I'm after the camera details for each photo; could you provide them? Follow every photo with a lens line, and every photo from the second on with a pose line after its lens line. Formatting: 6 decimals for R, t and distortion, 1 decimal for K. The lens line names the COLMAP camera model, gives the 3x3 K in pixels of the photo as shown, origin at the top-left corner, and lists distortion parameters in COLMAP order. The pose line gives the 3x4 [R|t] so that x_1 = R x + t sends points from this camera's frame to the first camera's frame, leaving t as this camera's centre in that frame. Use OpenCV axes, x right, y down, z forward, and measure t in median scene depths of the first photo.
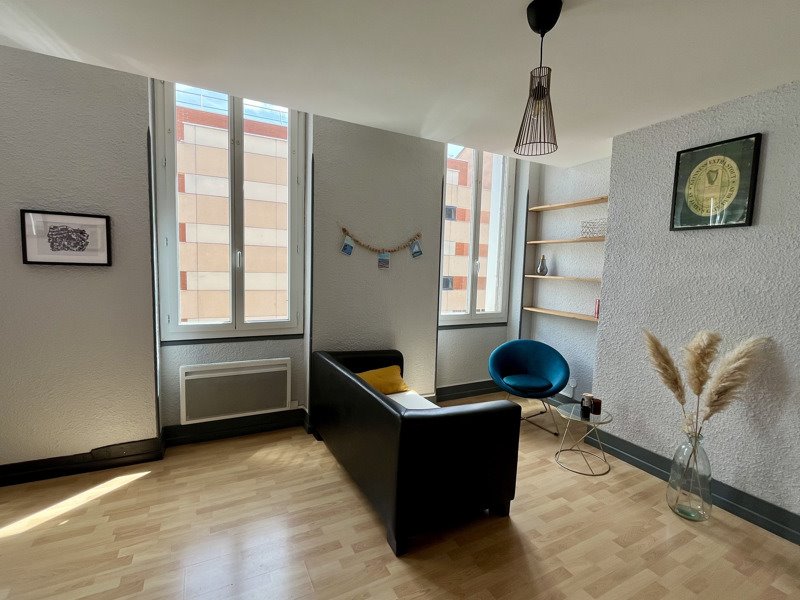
lens RADIAL K [[373.7, 0, 400.0], [0, 373.7, 300.0], [0, 0, 1]] dist [0.000520, -0.000418]
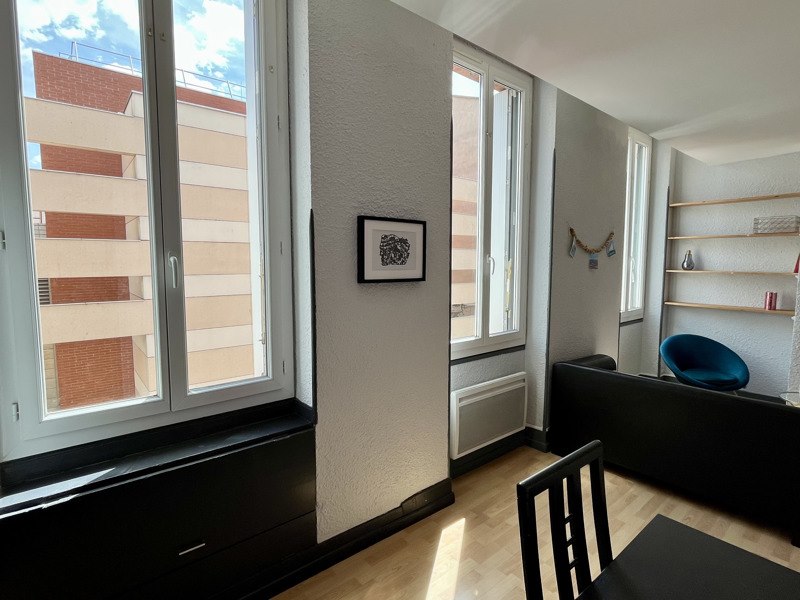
lens RADIAL K [[410.5, 0, 397.4], [0, 410.5, 299.6], [0, 0, 1]] dist [-0.002643, 0.000136]
pose [[0.978373, -0.048668, 0.201043, -0.902359], [0.046773, 0.998805, 0.014170, -0.057257], [-0.201493, -0.004460, 0.979480, 0.097632]]
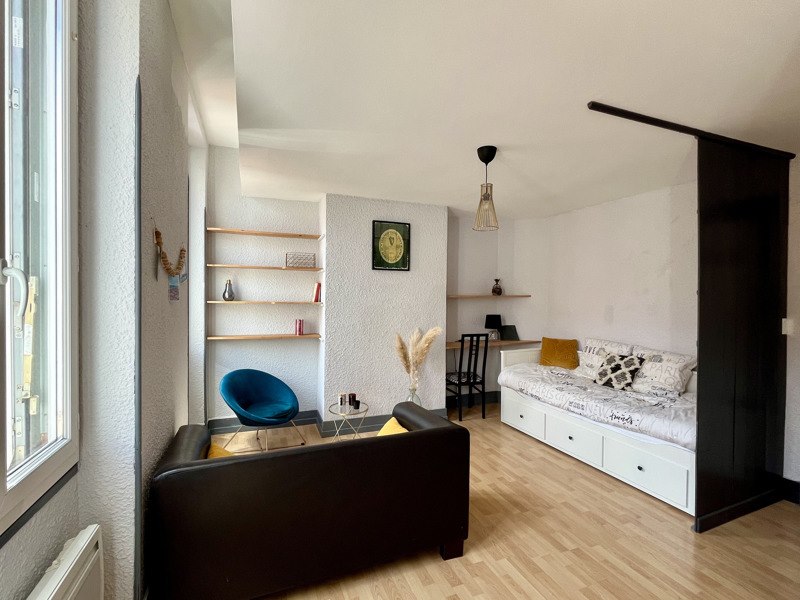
lens RADIAL K [[373.7, 0, 400.0], [0, 373.7, 300.0], [0, 0, 1]] dist [0.000520, -0.000418]
pose [[0.099659, -0.039462, 0.994239, -0.759390], [0.080285, 0.996274, 0.031495, -0.091902], [-0.991777, 0.076683, 0.102456, 0.685614]]
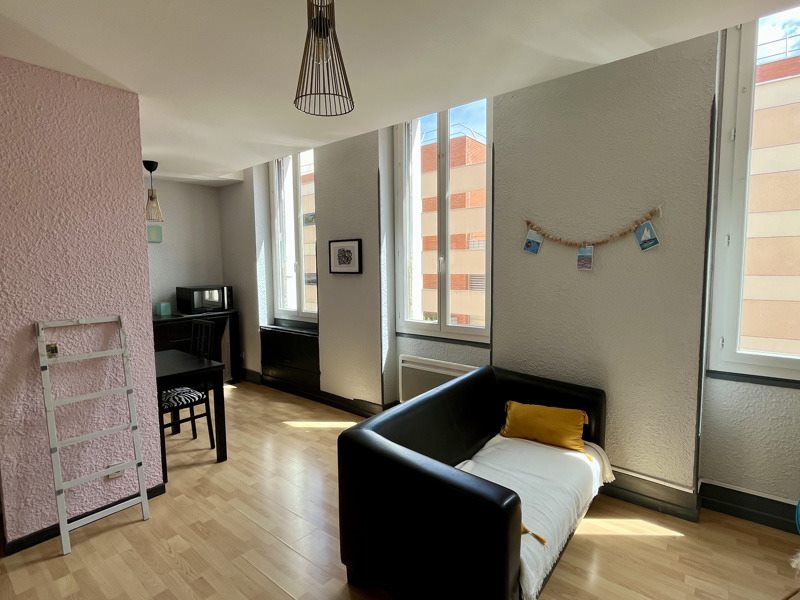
lens RADIAL K [[410.5, 0, 397.4], [0, 410.5, 299.6], [0, 0, 1]] dist [-0.002643, 0.000136]
pose [[0.387039, 0.043926, -0.921016, 0.641754], [-0.053053, 0.998271, 0.025316, -0.034866], [0.920536, 0.039065, 0.388700, 0.465176]]
